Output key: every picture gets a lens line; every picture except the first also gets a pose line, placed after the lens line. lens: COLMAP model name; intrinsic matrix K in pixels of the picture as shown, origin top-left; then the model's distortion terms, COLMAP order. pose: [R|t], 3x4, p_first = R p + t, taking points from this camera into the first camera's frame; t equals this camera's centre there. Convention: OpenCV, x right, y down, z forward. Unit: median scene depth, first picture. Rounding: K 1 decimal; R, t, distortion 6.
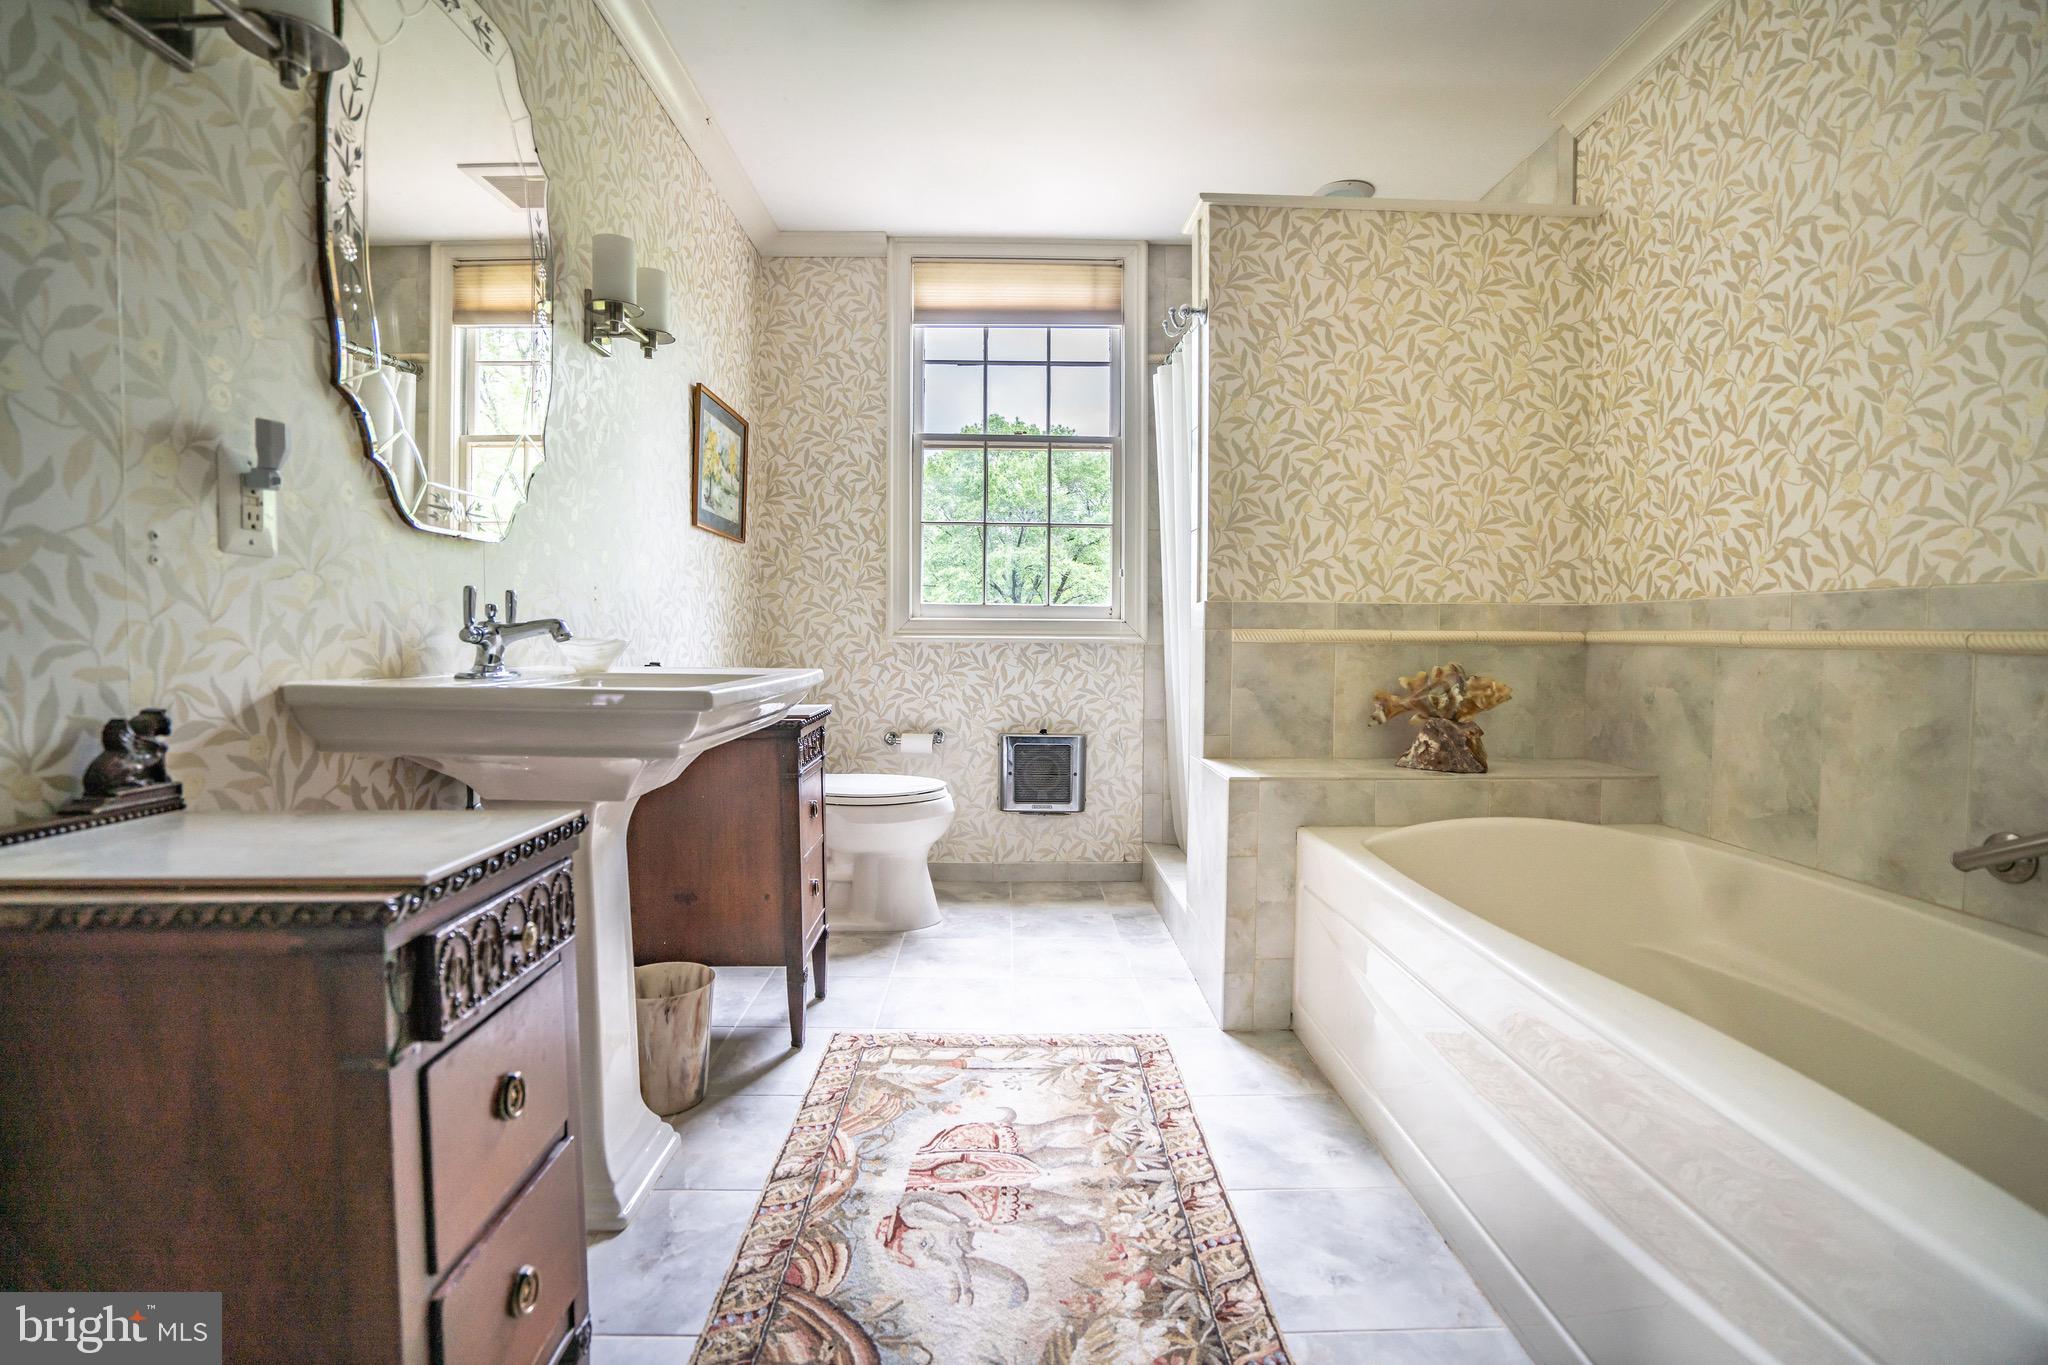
lens RADIAL K [[927.1, 0, 1014.6], [0, 927.1, 678.7], [0, 0, 1]] dist [-0.043875, 0.017319]
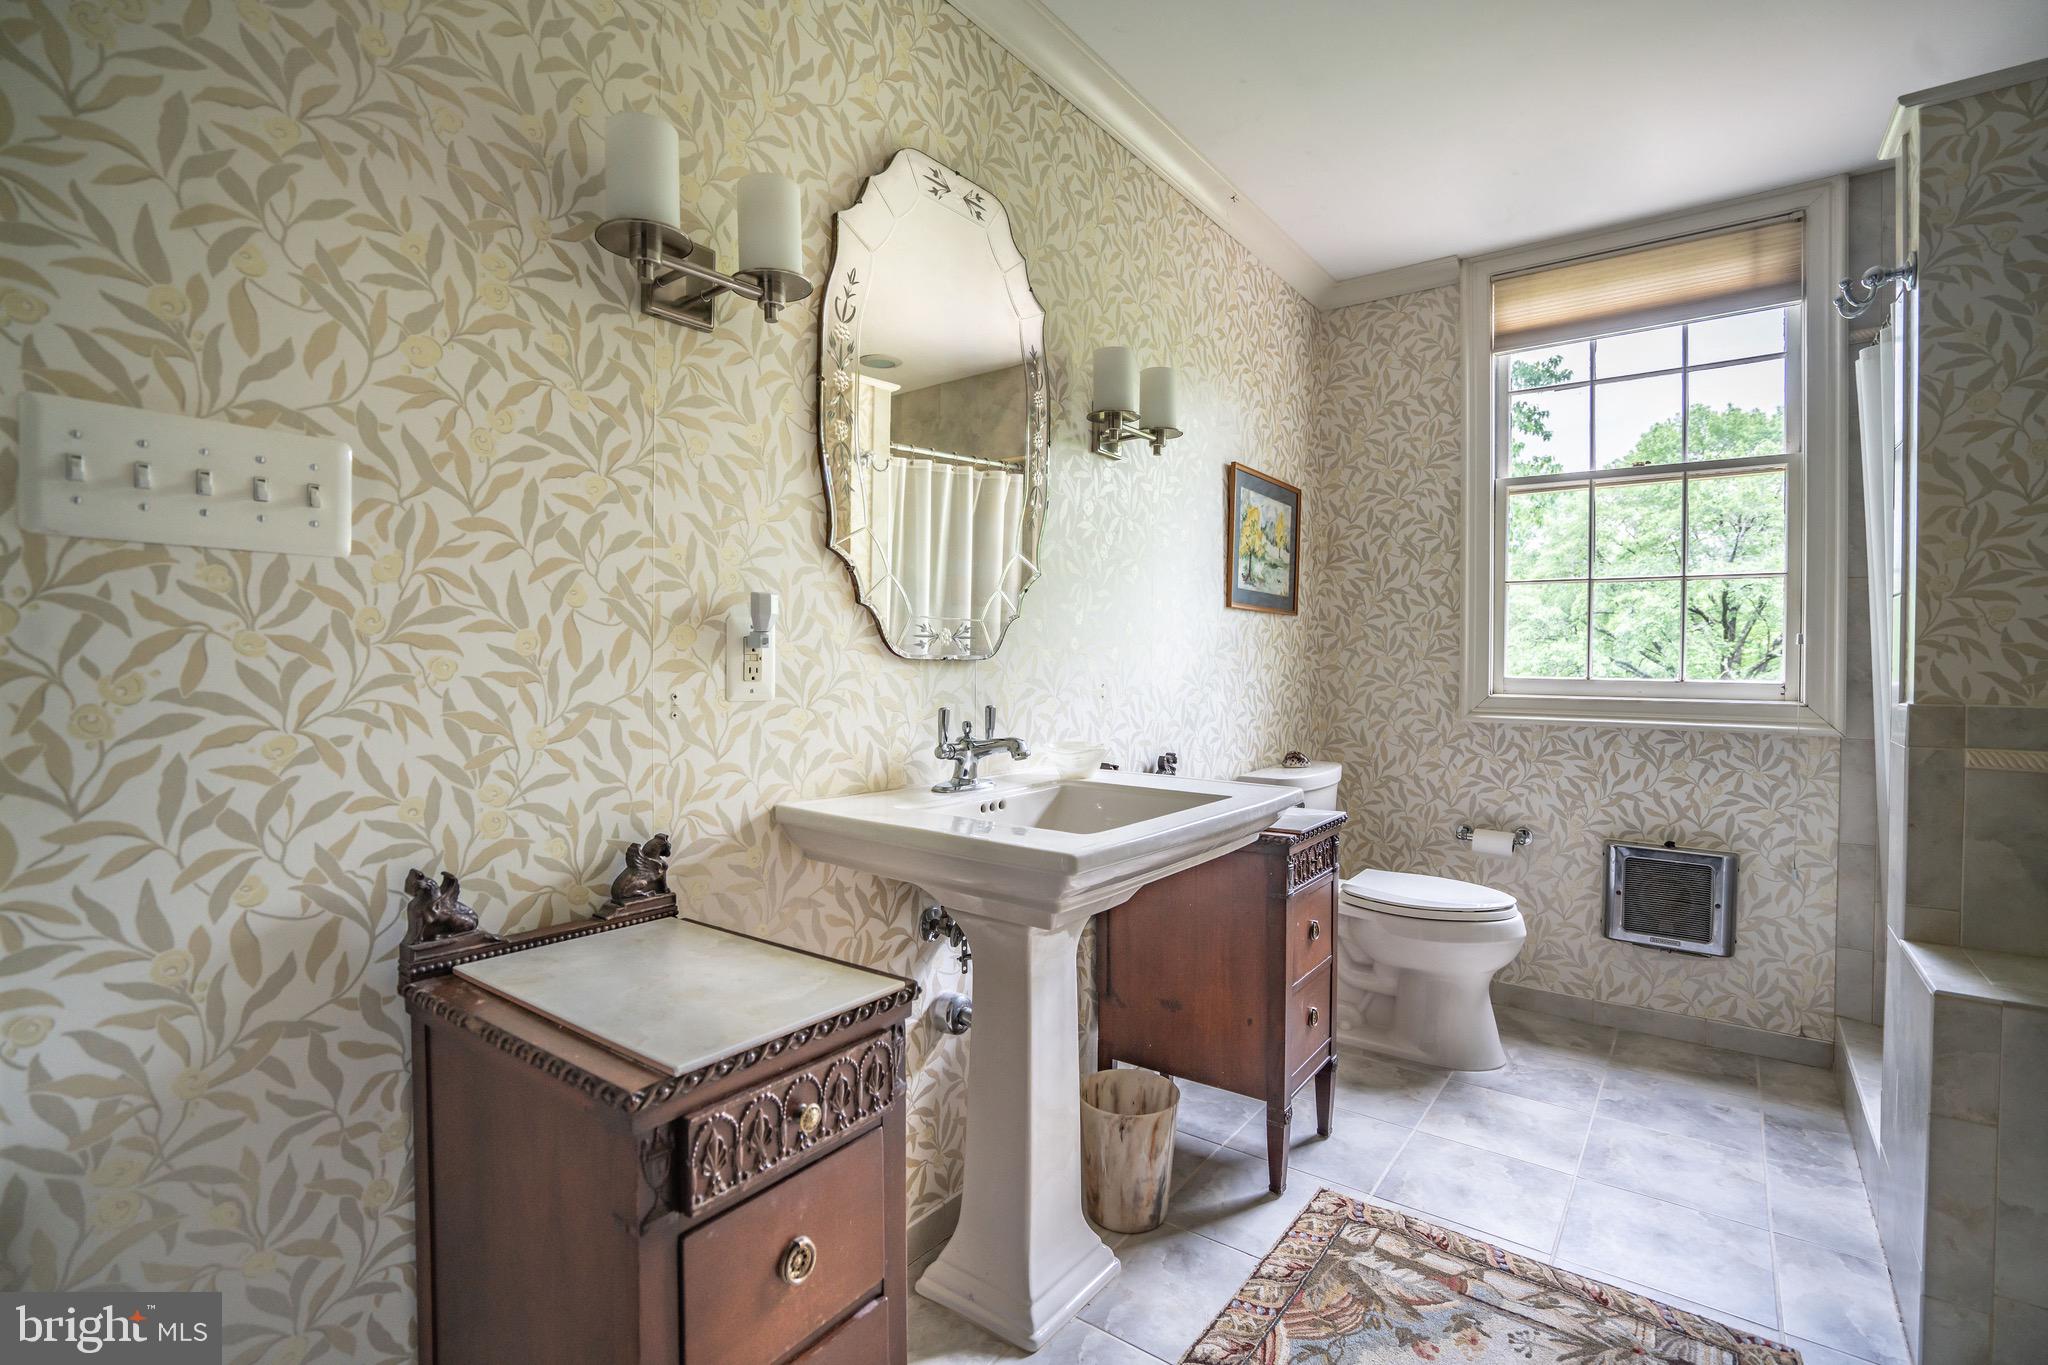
lens RADIAL K [[926.3, 0, 1078.8], [0, 926.3, 666.7], [0, 0, 1]] dist [-0.064488, 0.034760]
pose [[0.797747, 0.013233, -0.602847, 0.120486], [-0.031582, 0.999304, -0.019858, -0.080221], [0.602165, 0.034881, 0.797610, 0.127147]]
